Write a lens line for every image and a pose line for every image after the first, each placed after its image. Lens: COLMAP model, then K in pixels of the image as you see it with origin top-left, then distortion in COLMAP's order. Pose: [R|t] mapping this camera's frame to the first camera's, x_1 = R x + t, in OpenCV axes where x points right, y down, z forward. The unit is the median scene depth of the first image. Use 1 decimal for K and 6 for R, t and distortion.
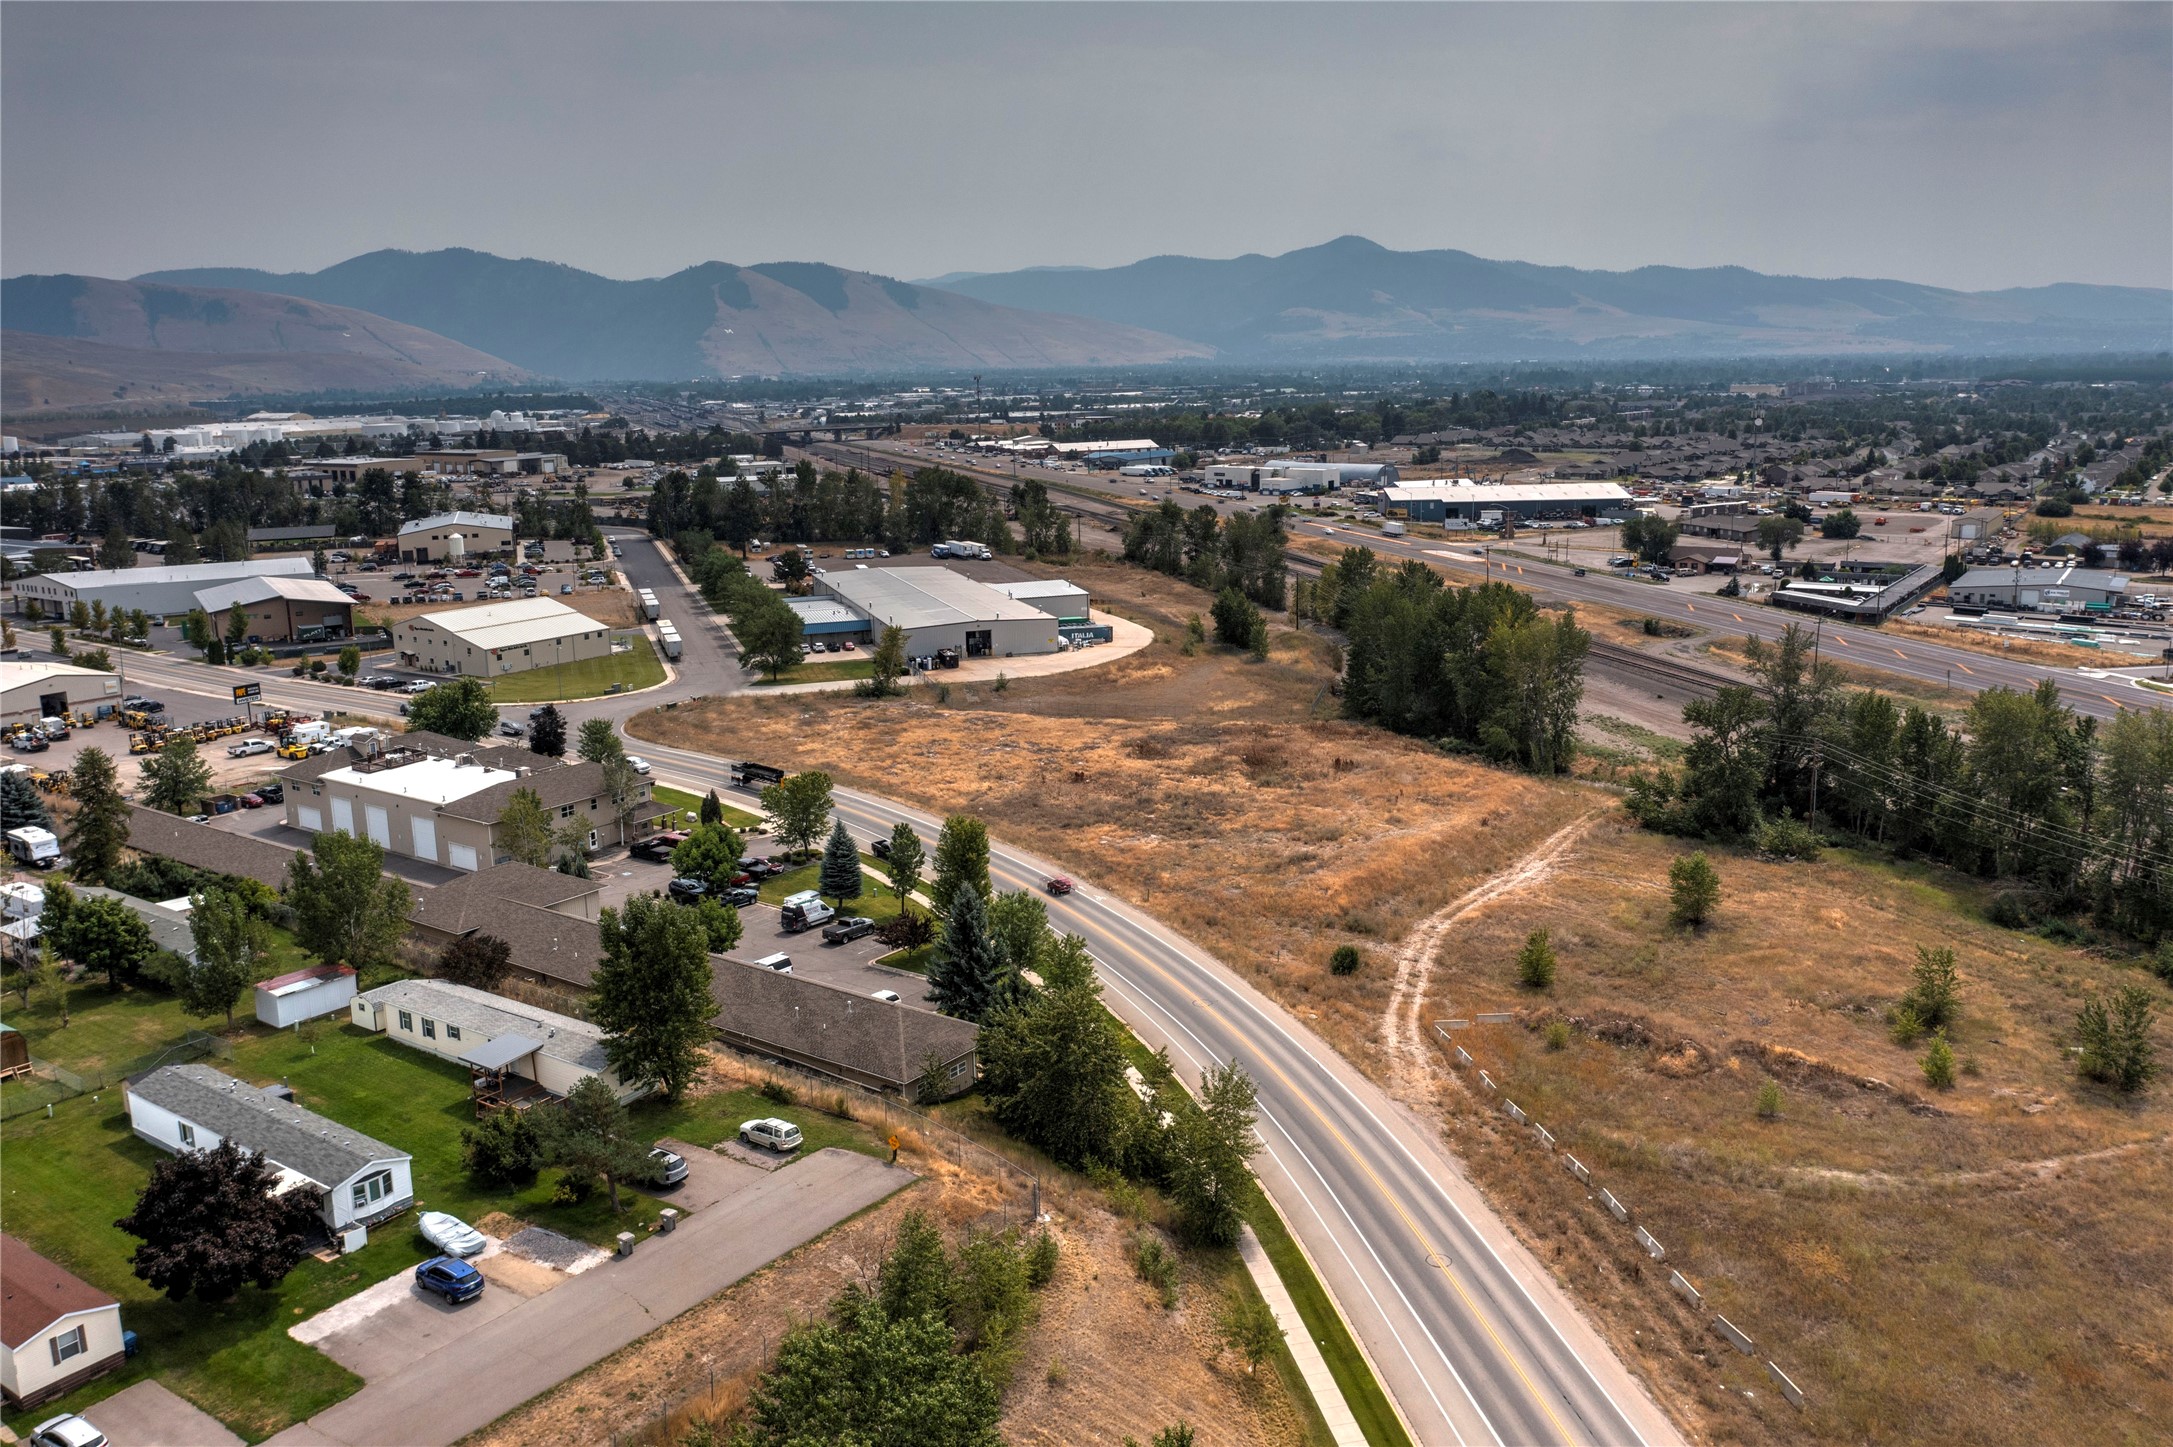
lens RADIAL K [[1709.5, 0, 1089.8], [0, 1709.5, 724.5], [0, 0, 1]] dist [-0.023079, 0.008731]
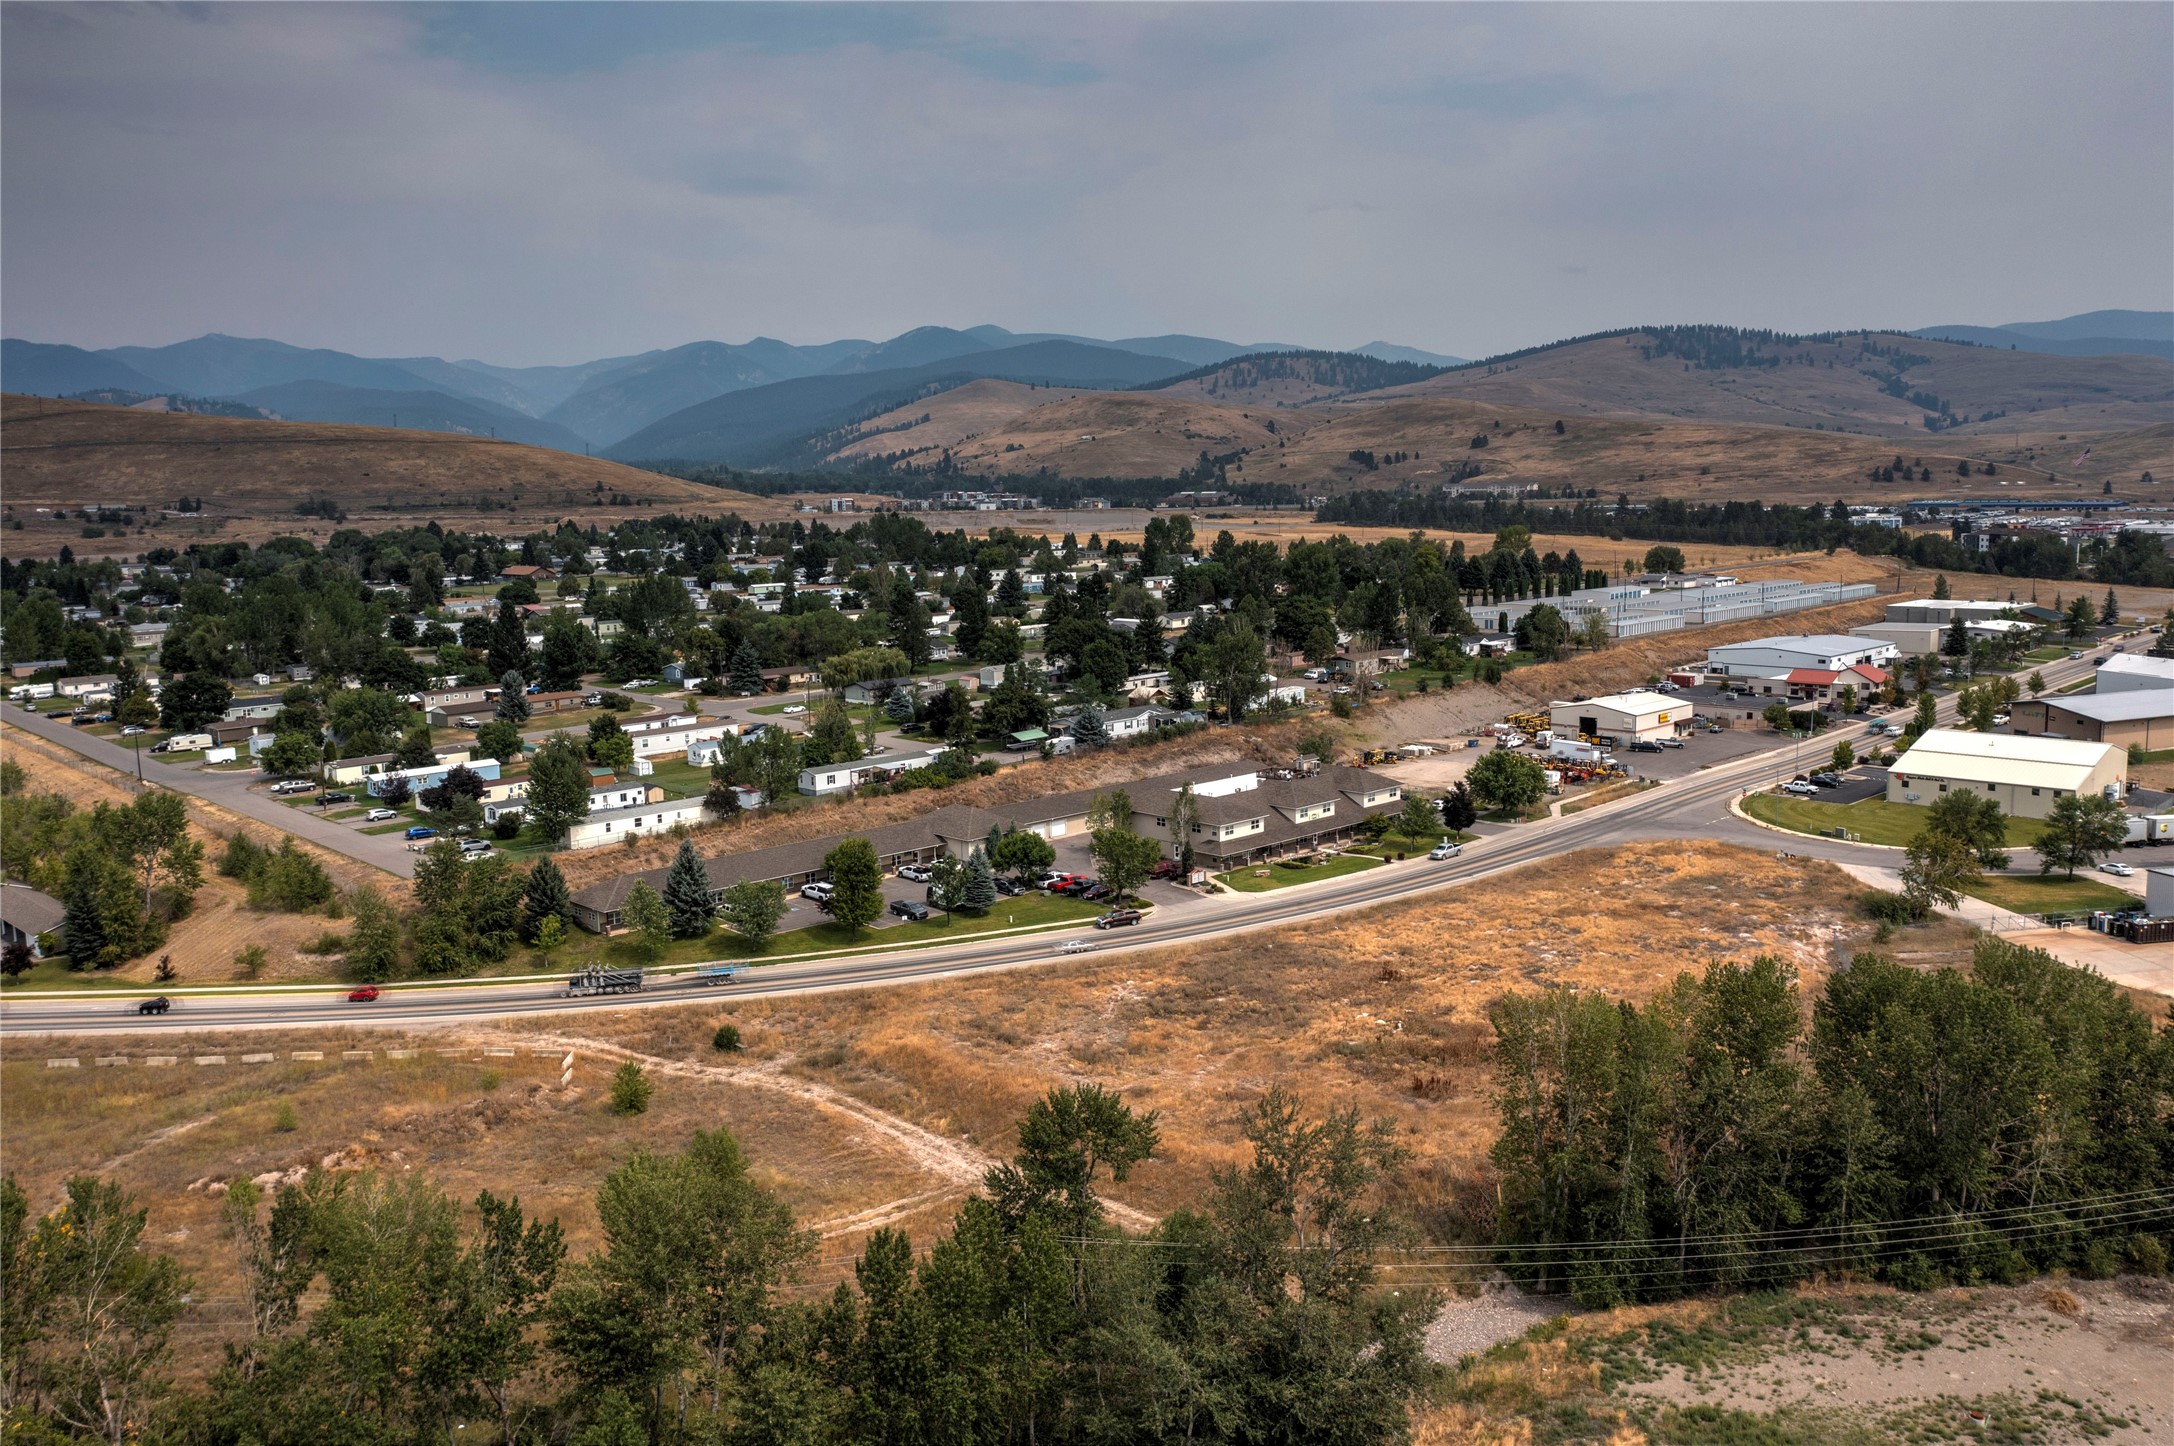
lens RADIAL K [[1710.3, 0, 1093.9], [0, 1710.3, 719.2], [0, 0, 1]] dist [-0.023079, 0.008731]
pose [[-0.169636, 0.161338, -0.972211, 0.506812], [-0.184041, 0.963968, 0.192082, -0.140440], [0.968170, 0.211510, -0.133830, 0.583803]]
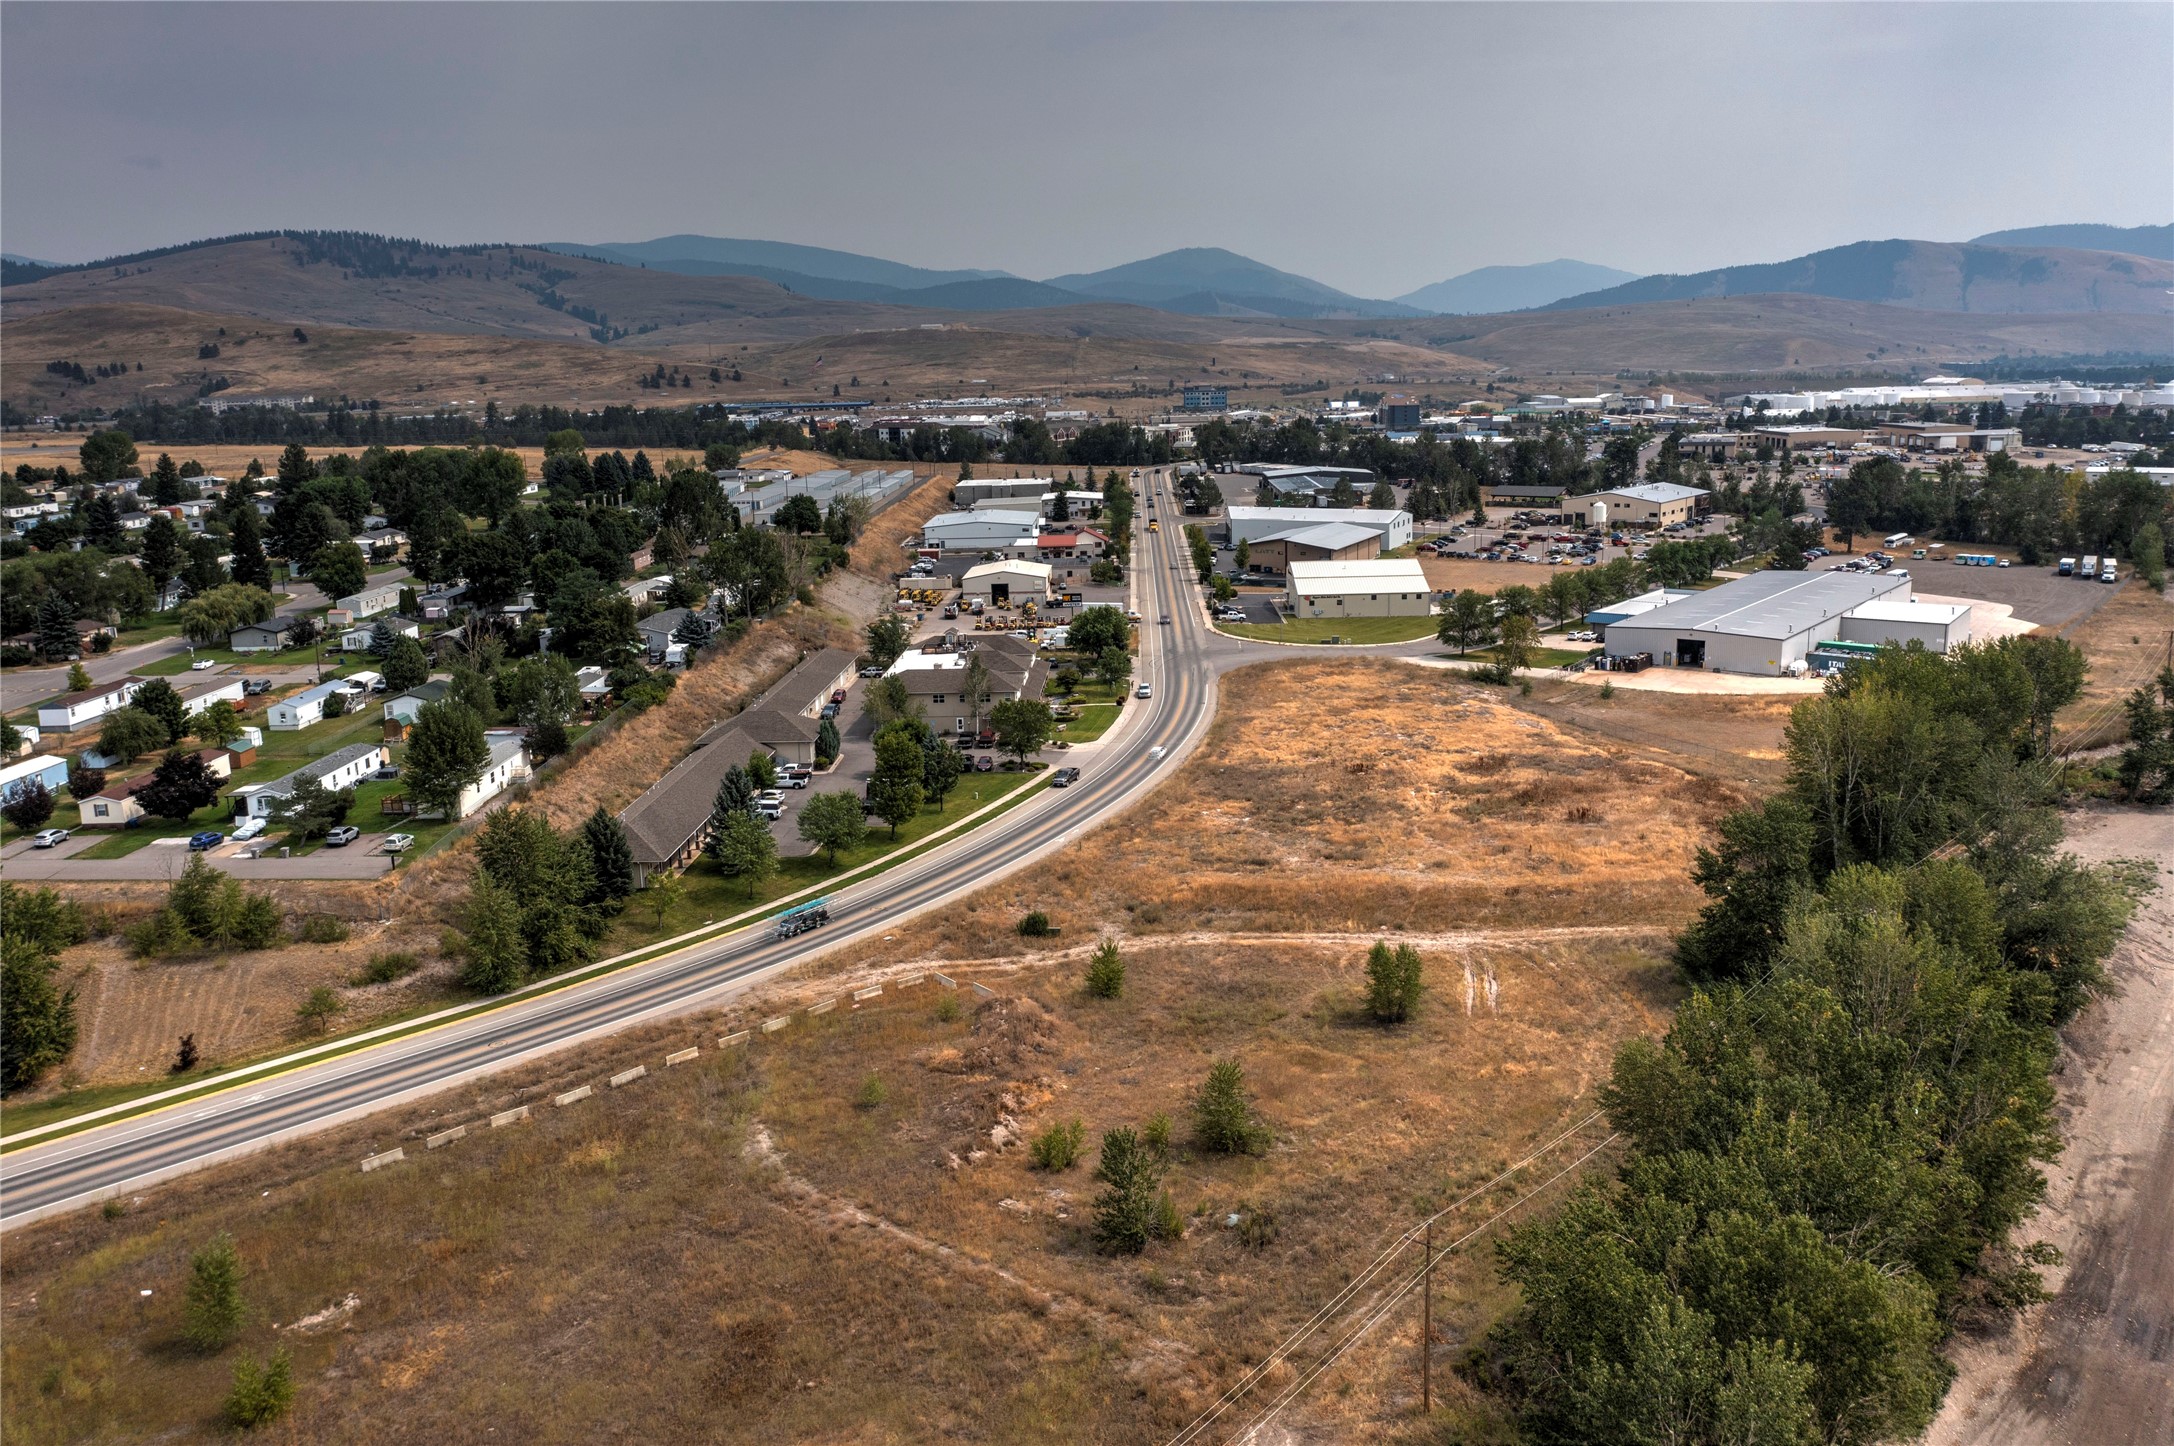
lens RADIAL K [[1710.3, 0, 1091.3], [0, 1710.3, 721.1], [0, 0, 1]] dist [-0.023079, 0.008731]
pose [[0.559059, 0.178323, -0.809725, 0.454134], [-0.161262, 0.981334, 0.104775, -0.049127], [0.813295, 0.072002, 0.577380, 0.166899]]
